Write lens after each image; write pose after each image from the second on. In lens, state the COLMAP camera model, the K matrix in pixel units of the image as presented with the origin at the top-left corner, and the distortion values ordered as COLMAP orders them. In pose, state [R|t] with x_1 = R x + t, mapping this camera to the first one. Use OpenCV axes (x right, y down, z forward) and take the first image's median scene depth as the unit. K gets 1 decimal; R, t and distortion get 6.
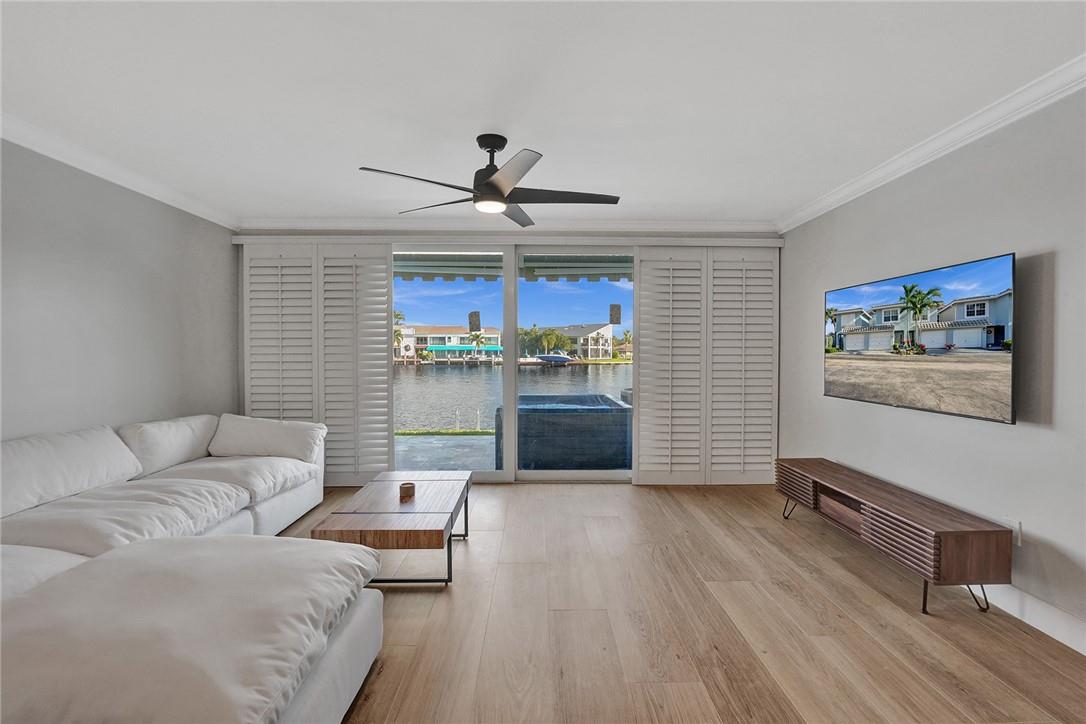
lens RADIAL K [[502.5, 0, 543.1], [0, 502.5, 350.4], [0, 0, 1]] dist [-0.029710, 0.004591]
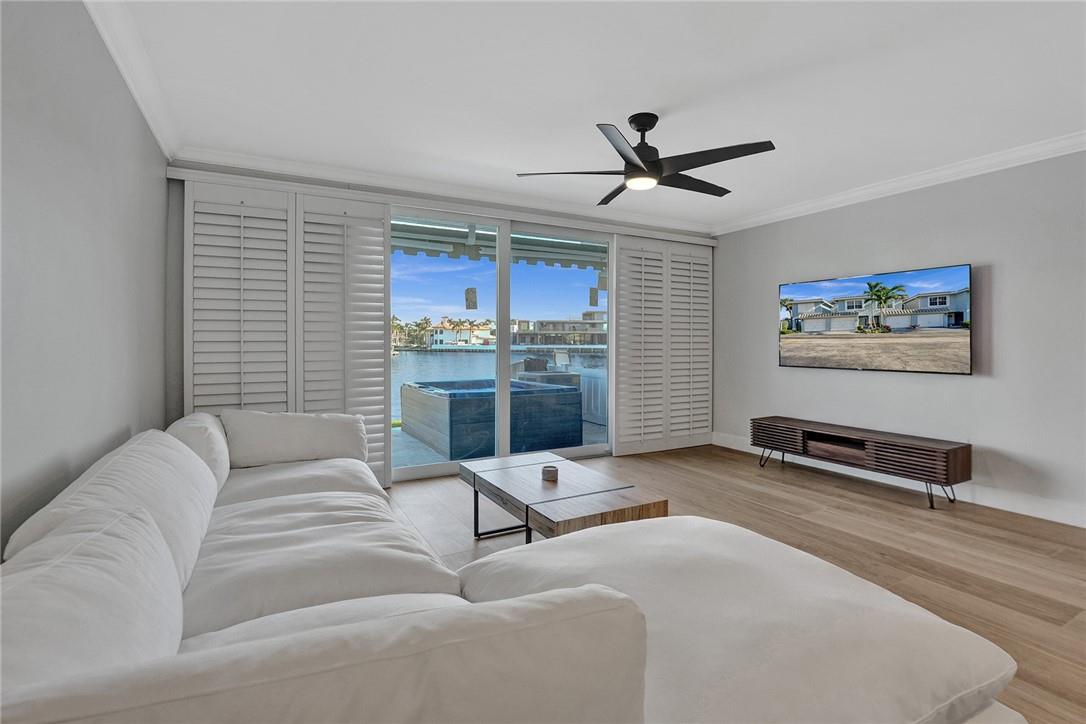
lens RADIAL K [[511.3, 0, 527.8], [0, 511.3, 347.1], [0, 0, 1]] dist [-0.021550, -0.000559]
pose [[0.891983, -0.004379, 0.452048, -0.737170], [-0.001075, 0.999930, 0.011809, 0.030755], [-0.452068, -0.011019, 0.891915, 0.173494]]
